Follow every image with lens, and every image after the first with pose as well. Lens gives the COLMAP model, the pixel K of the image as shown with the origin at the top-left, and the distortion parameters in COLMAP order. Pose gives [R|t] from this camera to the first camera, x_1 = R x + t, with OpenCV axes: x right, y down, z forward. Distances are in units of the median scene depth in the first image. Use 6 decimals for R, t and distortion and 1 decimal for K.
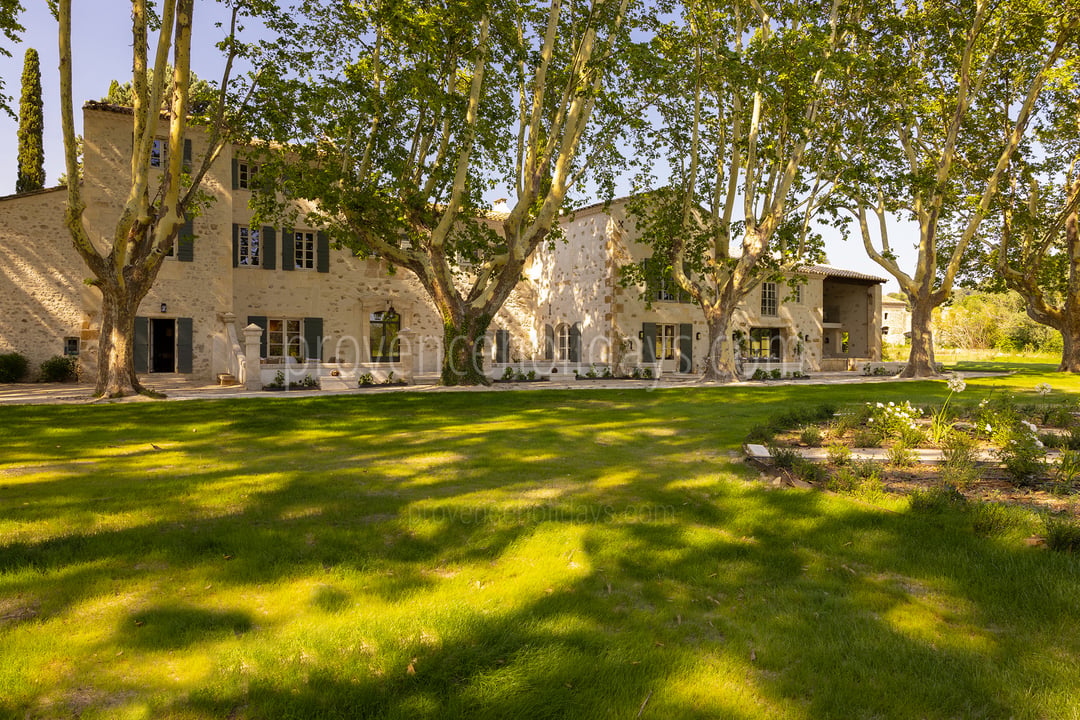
lens RADIAL K [[725.4, 0, 540.0], [0, 725.4, 360.0], [0, 0, 1]] dist [-0.001474, 0.000644]
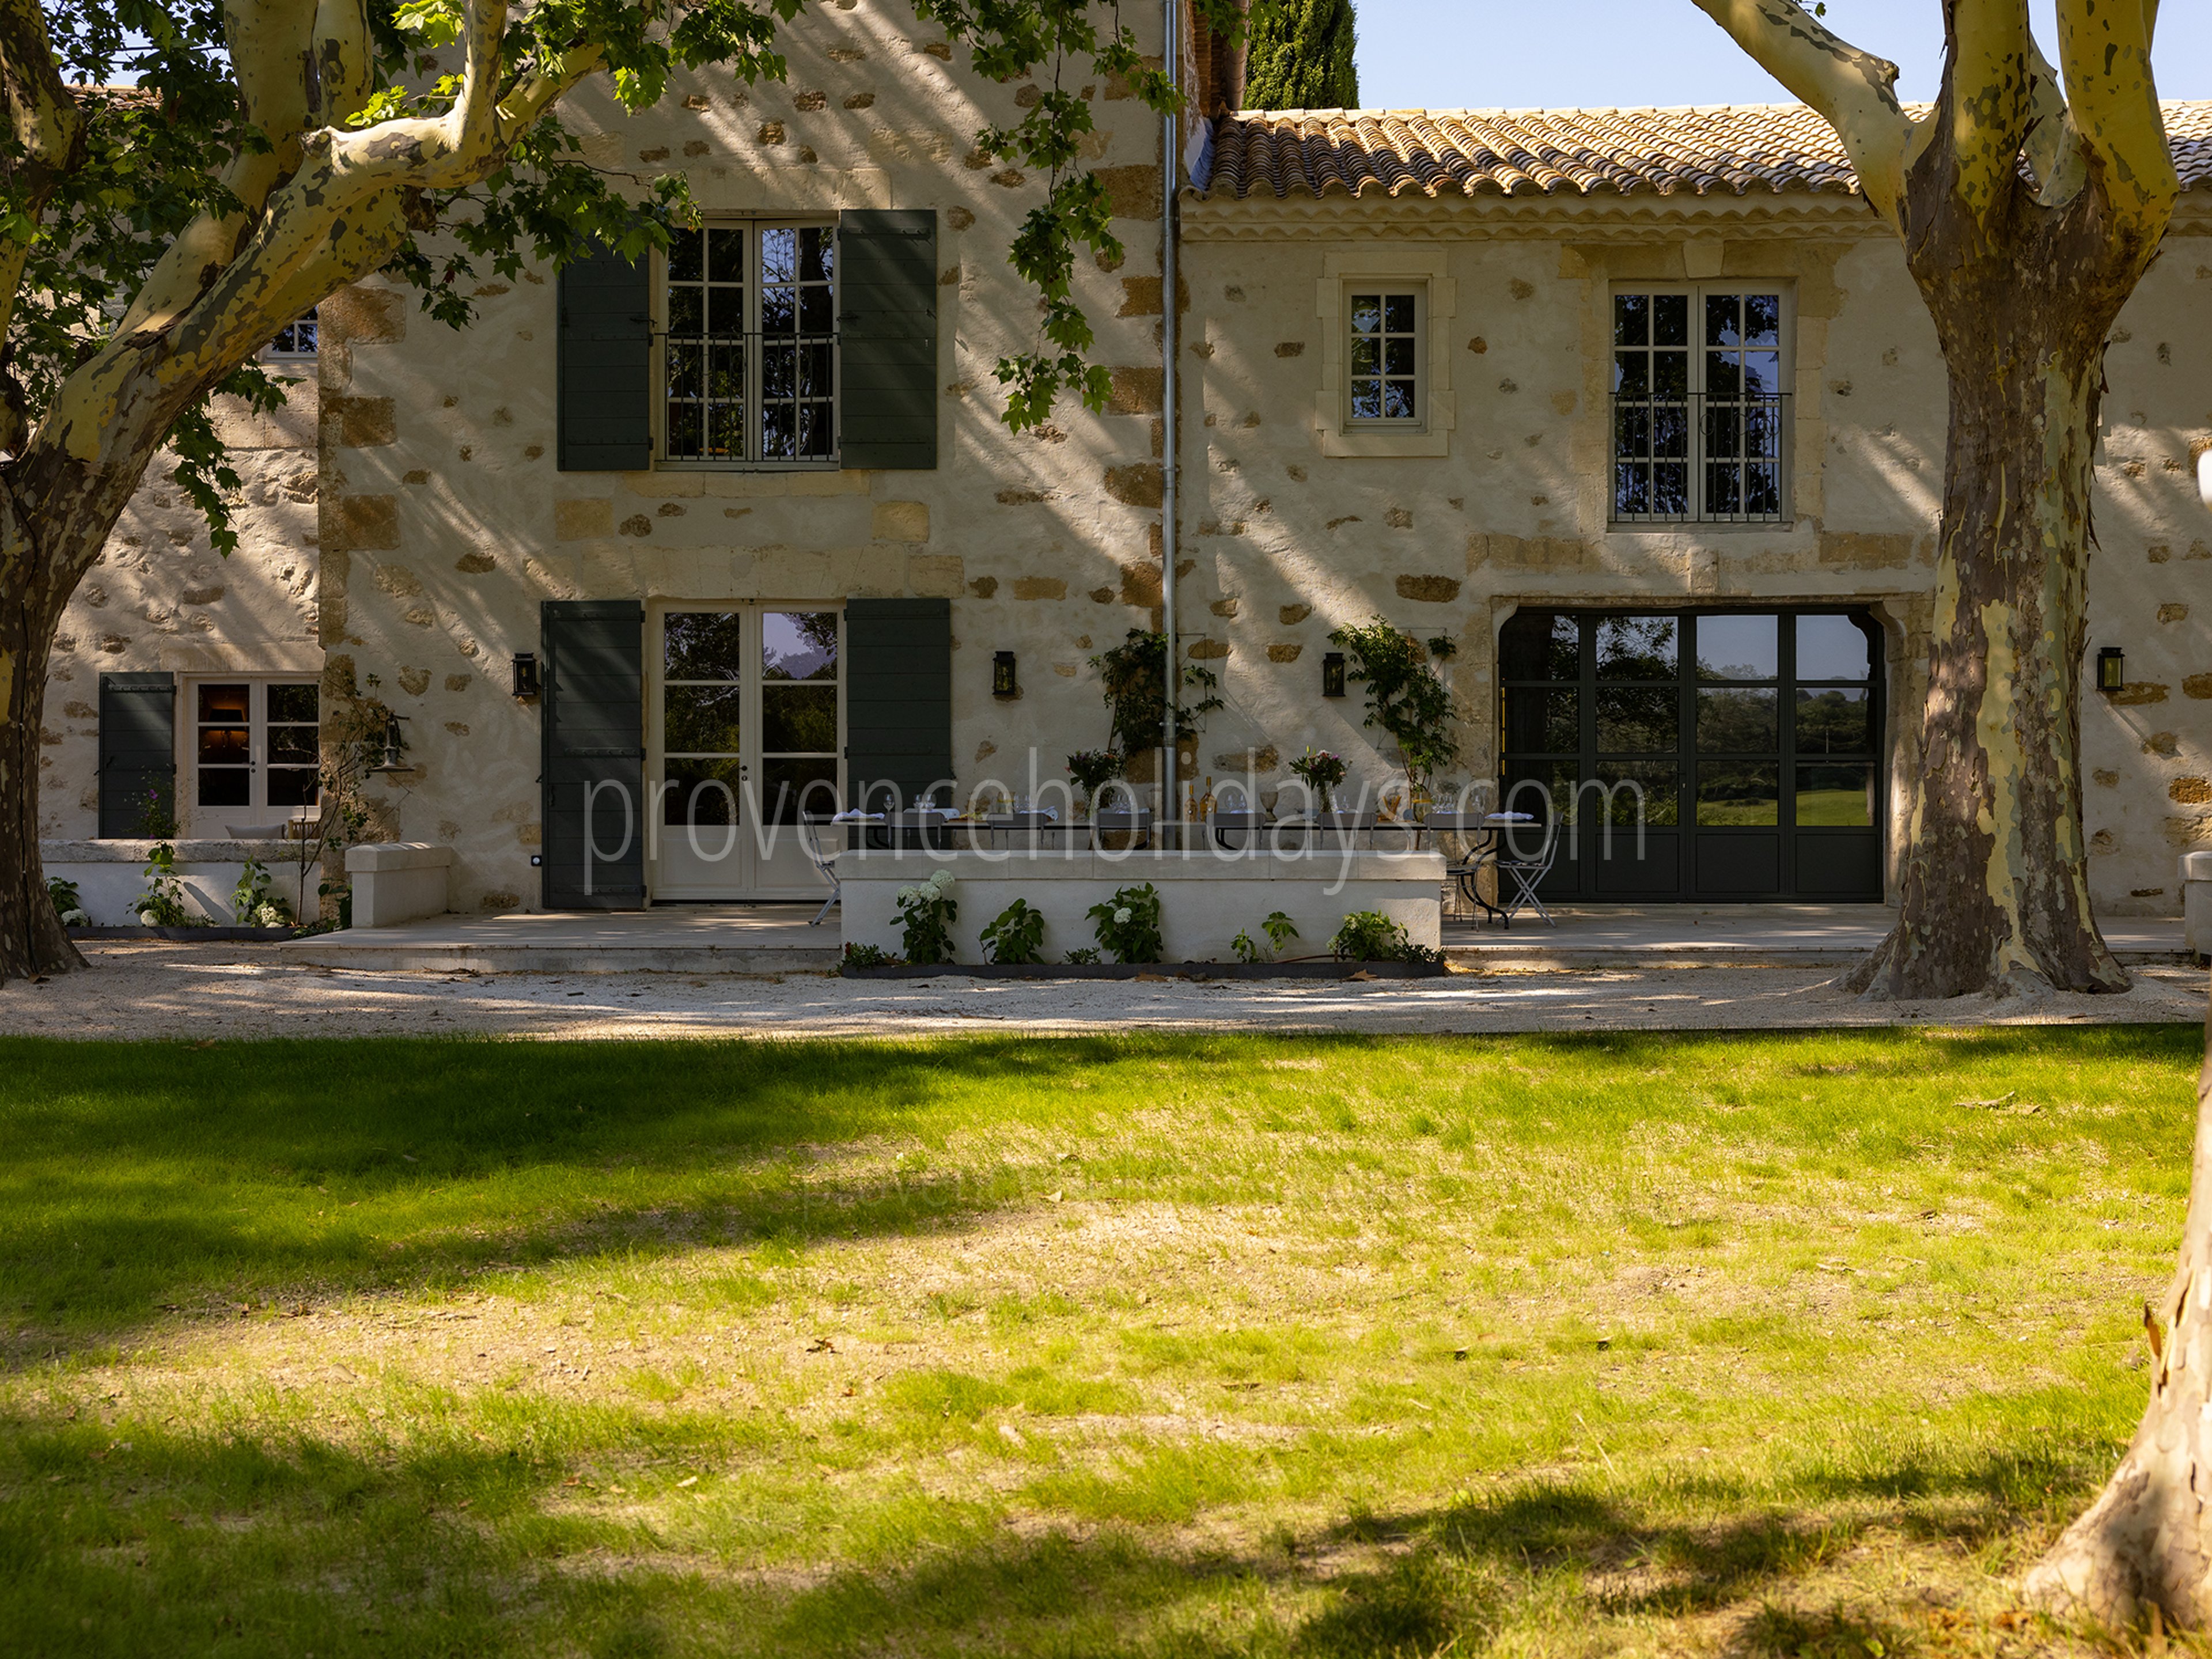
lens RADIAL K [[2775.0, 0, 1106.0], [0, 2775.0, 829.5], [0, 0, 1]] dist [-0.002632, -0.012364]
pose [[0.823178, 0.003371, -0.567774, 0.607811], [-0.001757, 0.999993, 0.003390, -0.001762], [0.567781, -0.001793, 0.823177, 0.548692]]
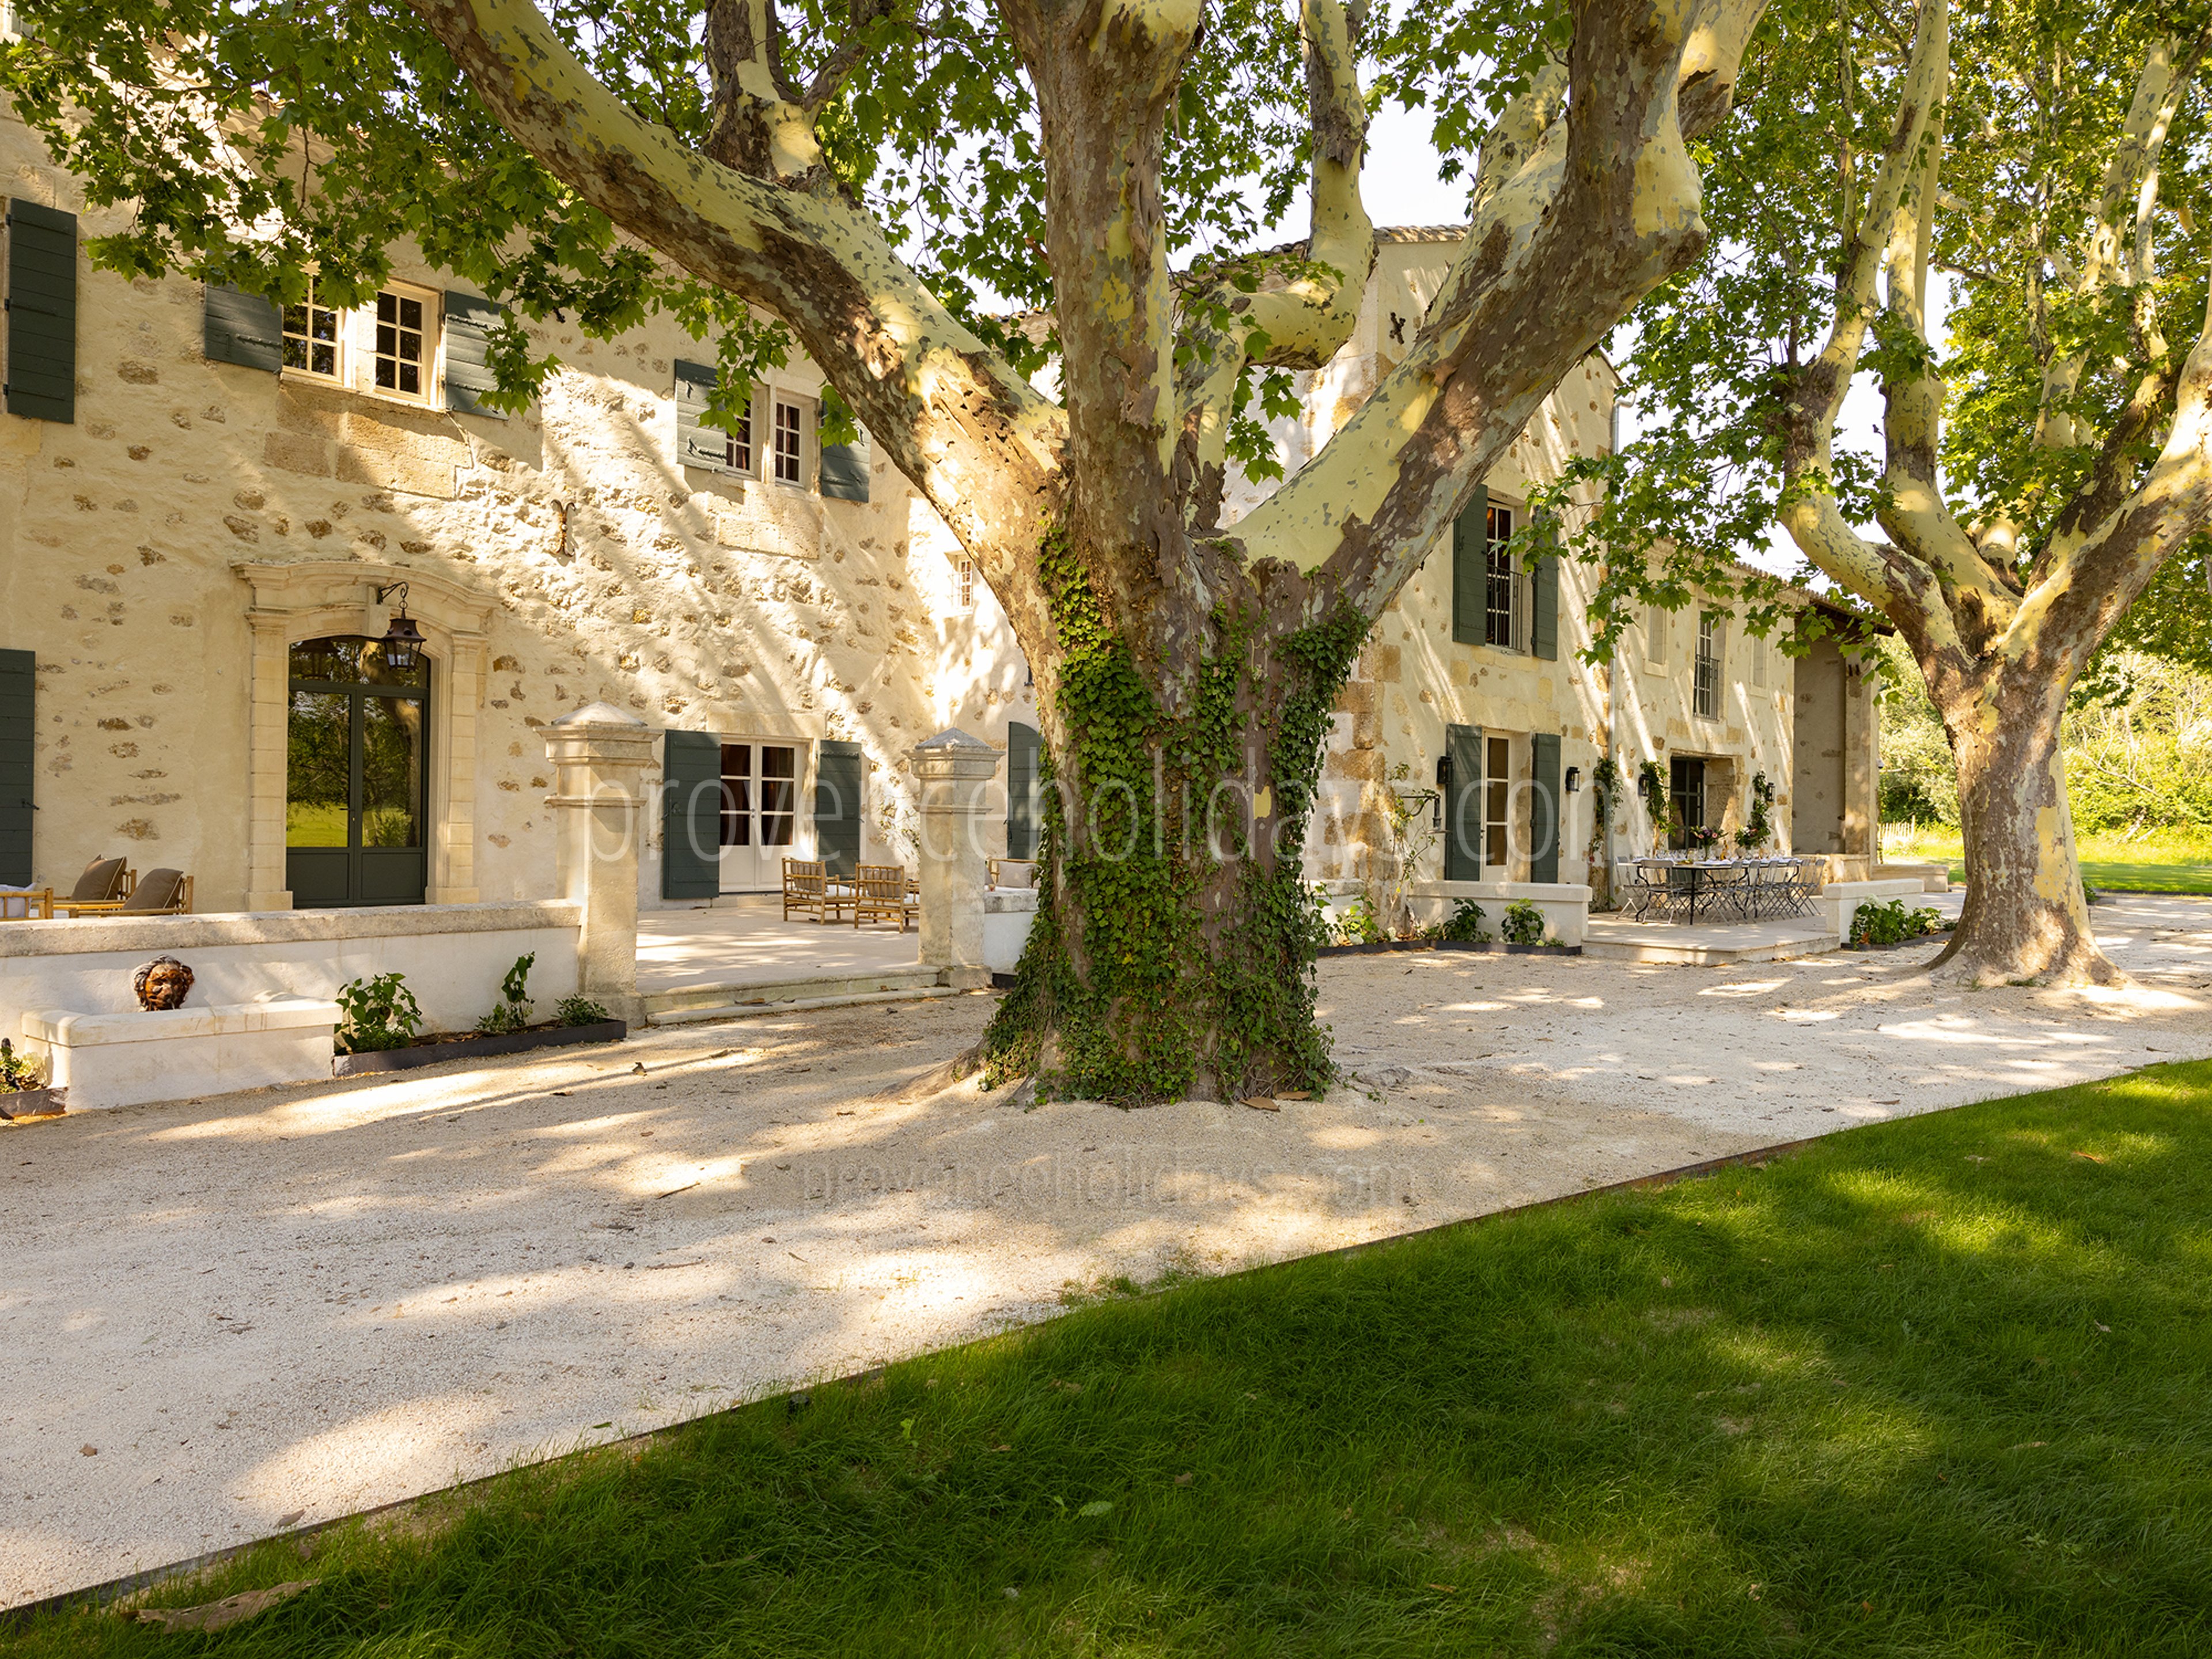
lens RADIAL K [[1653.3, 0, 1106.0], [0, 1653.3, 829.5], [0, 0, 1]] dist [-0.004157, -0.003500]
pose [[0.953637, 0.009545, 0.300809, -0.152027], [-0.009541, 0.999953, -0.001485, -0.011880], [-0.300809, -0.001454, 0.953683, 0.471755]]
